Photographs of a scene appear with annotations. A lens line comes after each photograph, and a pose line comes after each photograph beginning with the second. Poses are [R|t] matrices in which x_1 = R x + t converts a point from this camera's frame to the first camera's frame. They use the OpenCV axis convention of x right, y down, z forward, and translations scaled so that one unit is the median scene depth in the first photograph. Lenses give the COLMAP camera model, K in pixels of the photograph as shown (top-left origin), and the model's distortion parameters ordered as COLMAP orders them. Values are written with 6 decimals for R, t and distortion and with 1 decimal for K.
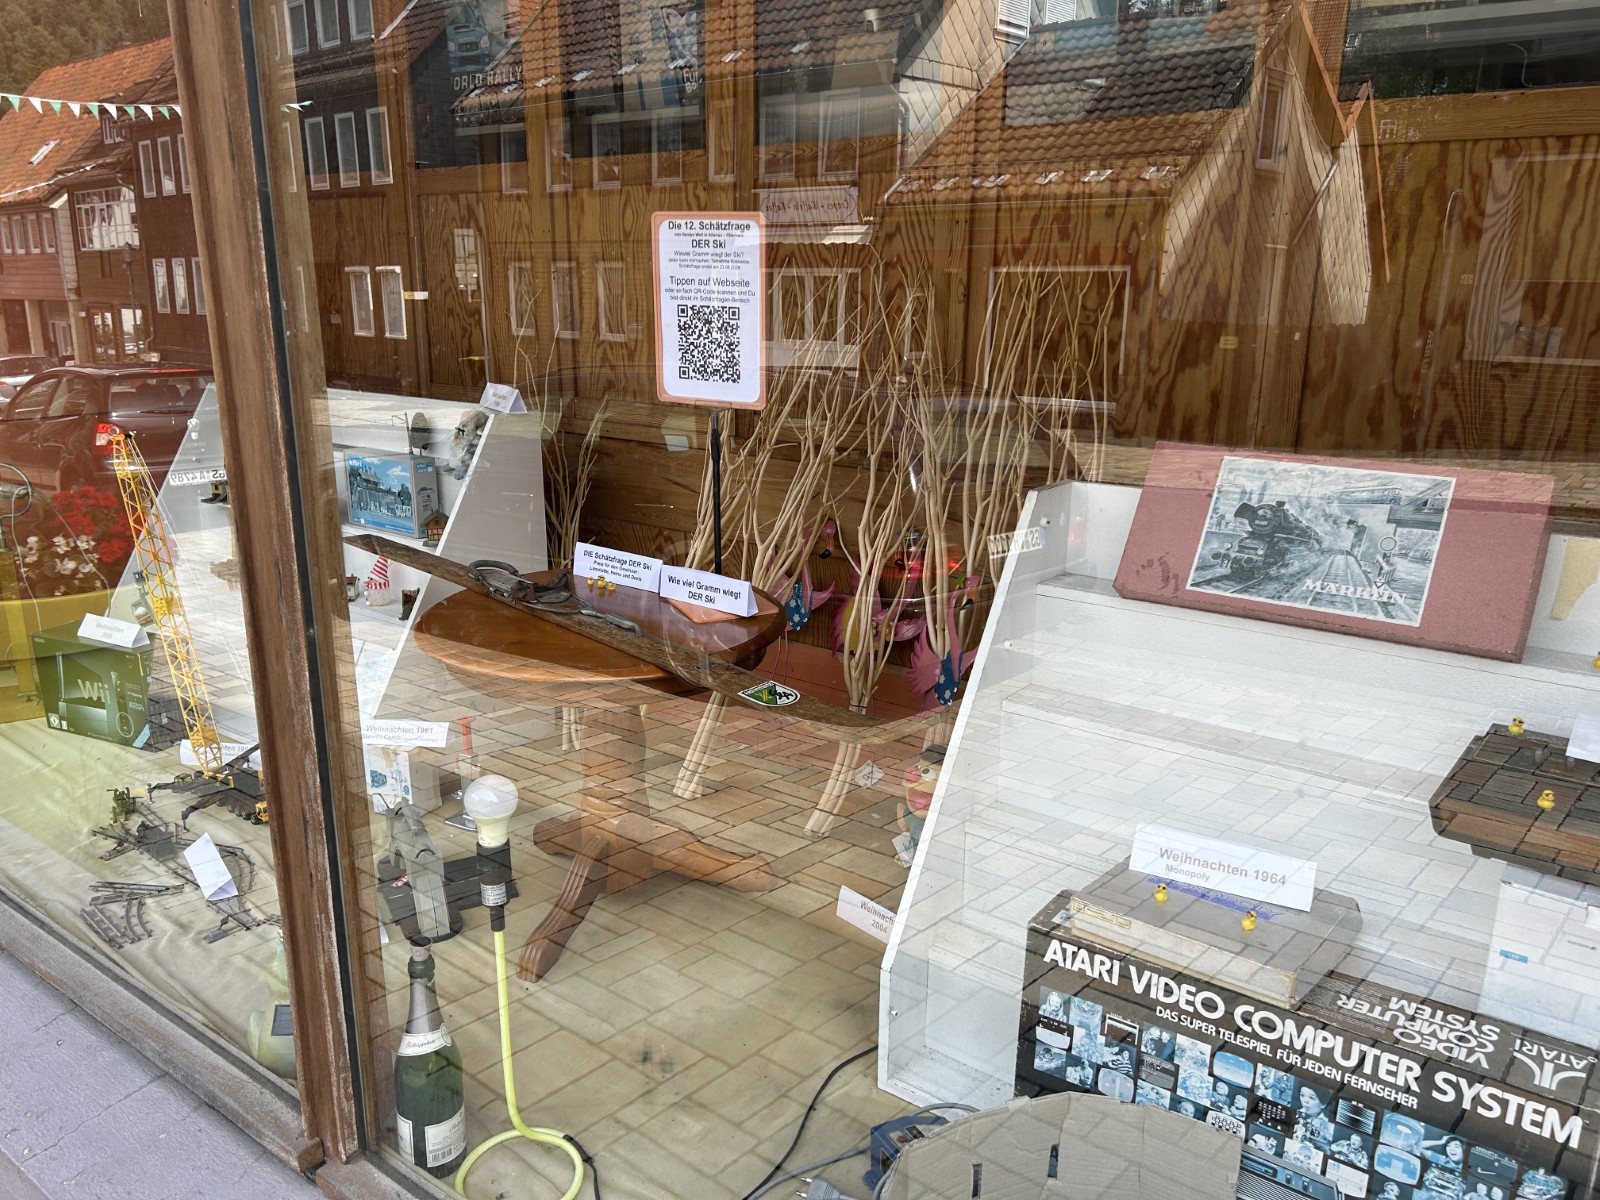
lens RADIAL K [[1189.3, 0, 801.3], [0, 1189.3, 617.6], [0, 0, 1]] dist [0.112769, -0.168880]
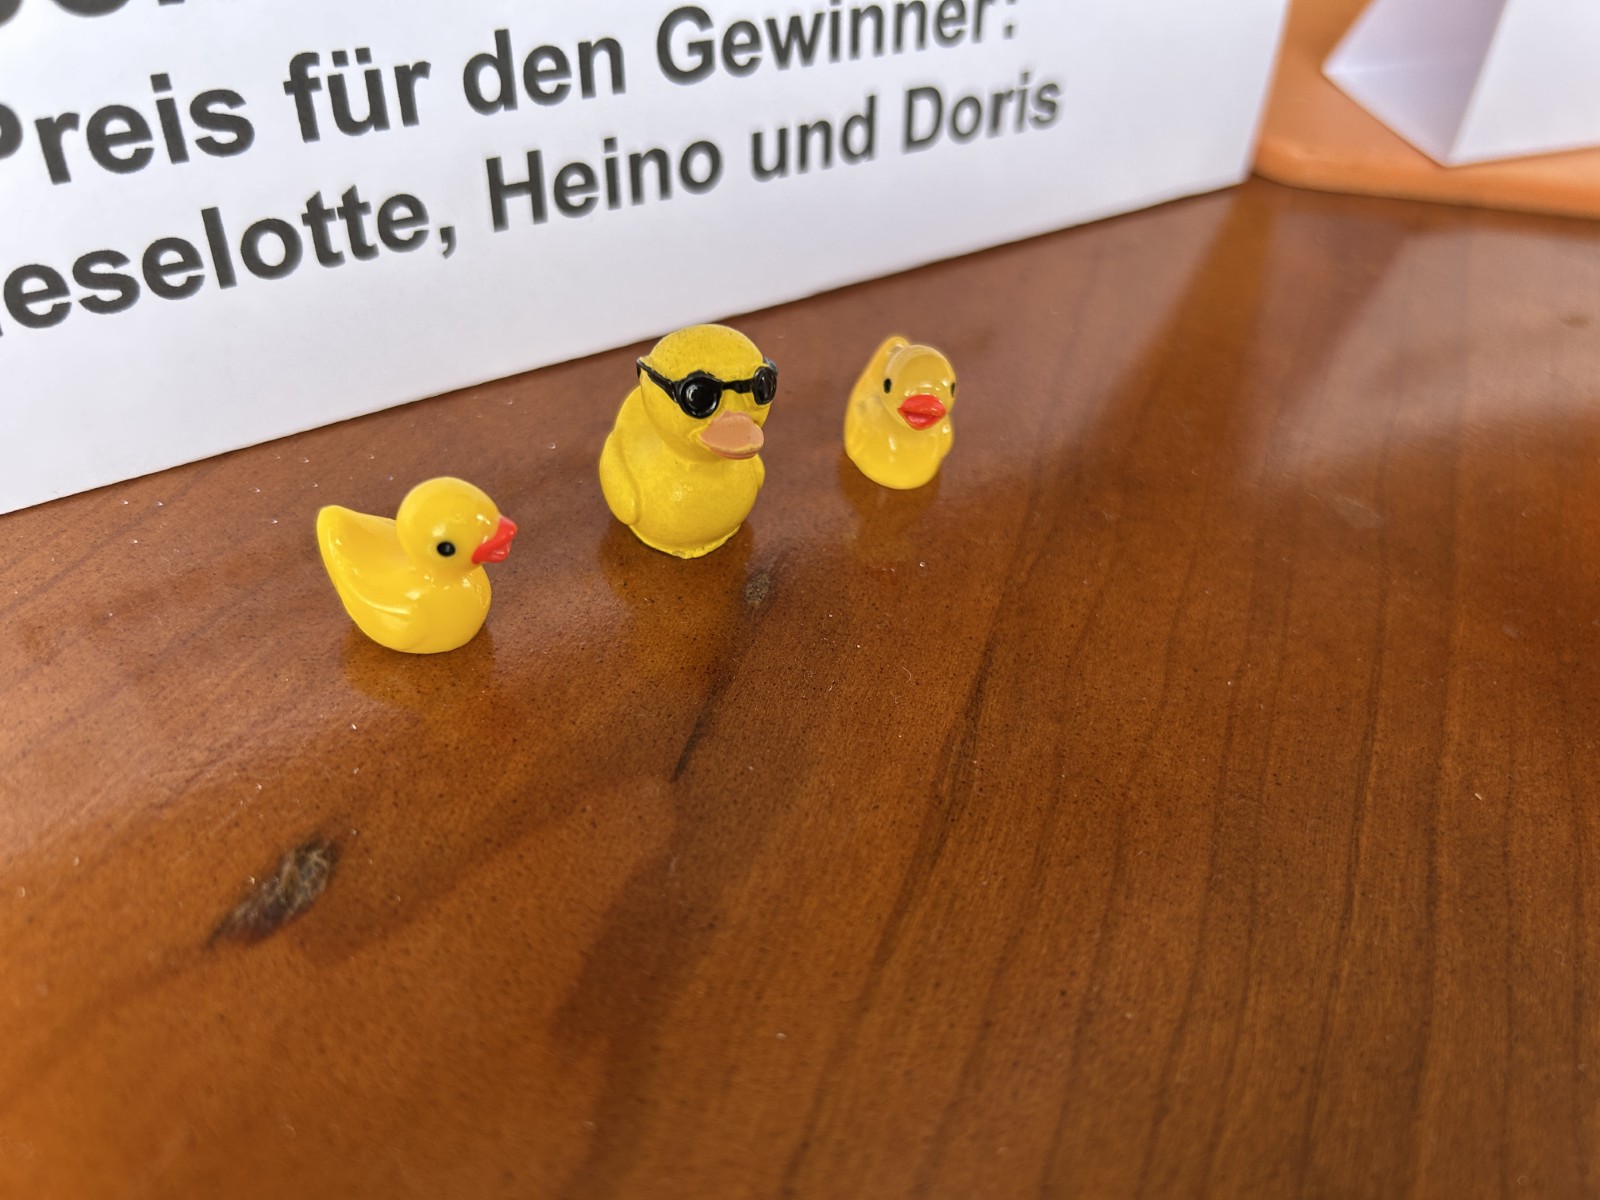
lens RADIAL K [[1297.7, 0, 794.1], [0, 1297.7, 602.4], [0, 0, 1]] dist [-0.037814, 0.010480]
pose [[0.362981, -0.643215, 0.674180, -0.213404], [0.157001, 0.755401, 0.636176, -0.061030], [-0.918474, -0.125073, 0.375182, 1.005920]]
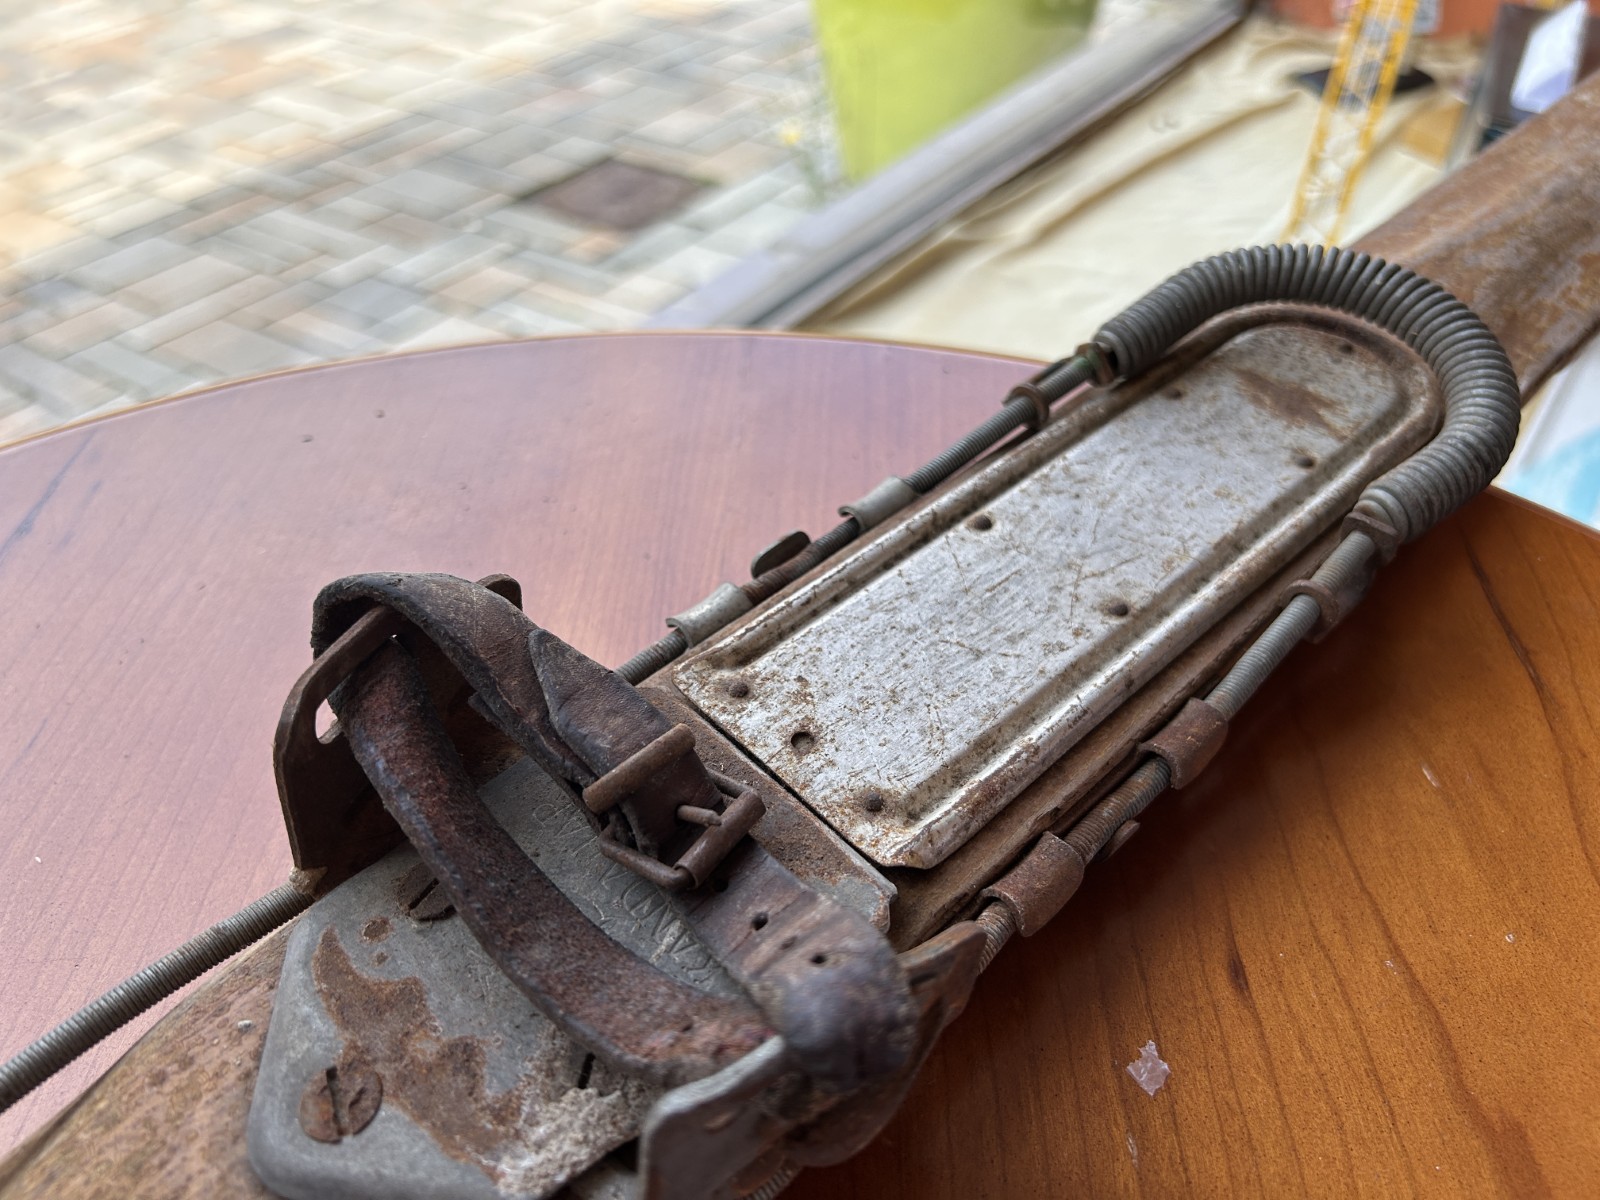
lens RADIAL K [[1238.7, 0, 797.4], [0, 1238.7, 602.4], [0, 0, 1]] dist [0.030943, -0.063618]
pose [[-0.010407, 0.693766, -0.720125, -0.159871], [-0.293209, 0.686391, 0.665504, -0.092786], [0.955992, 0.218073, 0.196275, 0.954197]]
